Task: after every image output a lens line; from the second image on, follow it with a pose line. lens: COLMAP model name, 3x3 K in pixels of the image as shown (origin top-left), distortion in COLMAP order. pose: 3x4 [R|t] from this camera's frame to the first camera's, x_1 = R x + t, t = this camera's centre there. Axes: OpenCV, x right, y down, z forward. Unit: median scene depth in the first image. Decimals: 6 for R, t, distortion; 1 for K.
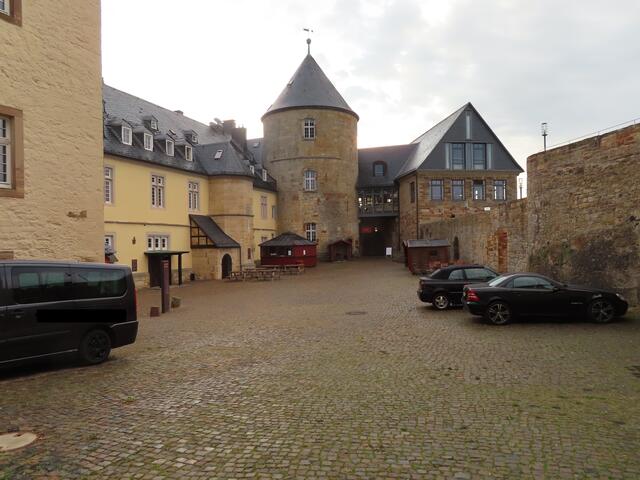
lens RADIAL K [[455.1, 0, 318.3], [0, 455.1, 238.7], [0, 0, 1]] dist [-0.003646, -0.001735]
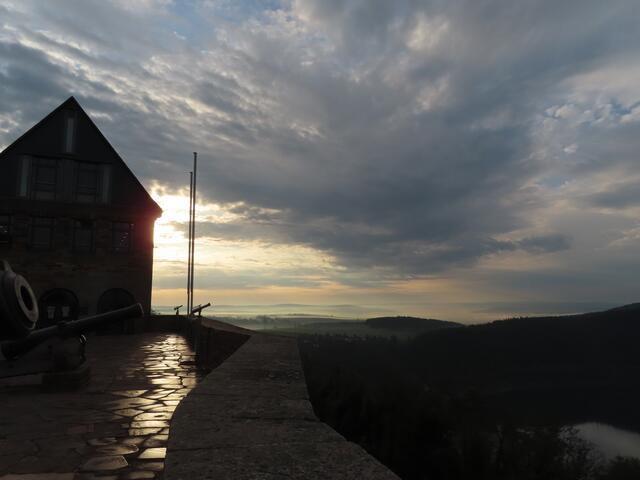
lens RADIAL K [[455.1, 0, 319.7], [0, 455.1, 235.8], [0, 0, 1]] dist [-0.003646, -0.001735]
pose [[0.936701, 0.045741, 0.347131, 0.444107], [0.003449, 0.990176, -0.139782, -0.019186], [-0.350115, 0.132131, 0.927341, 0.319455]]
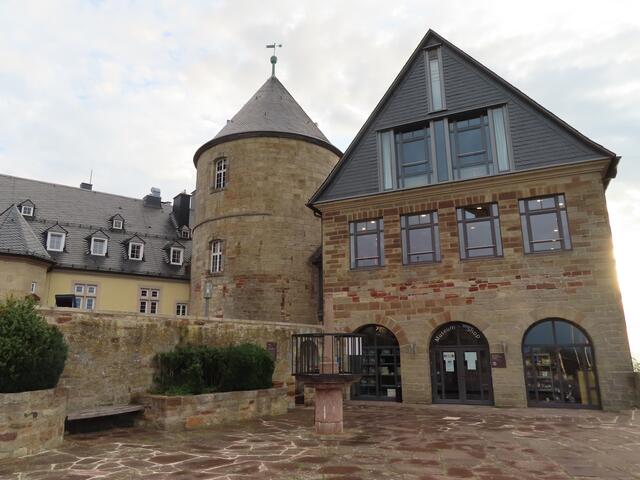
lens RADIAL K [[455.1, 0, 317.4], [0, 455.1, 237.5], [0, 0, 1]] dist [-0.003646, -0.001735]
pose [[0.847033, -0.125036, -0.516625, 0.436595], [0.004293, 0.973517, -0.228575, -0.018248], [0.531523, 0.191393, 0.825137, 0.634696]]
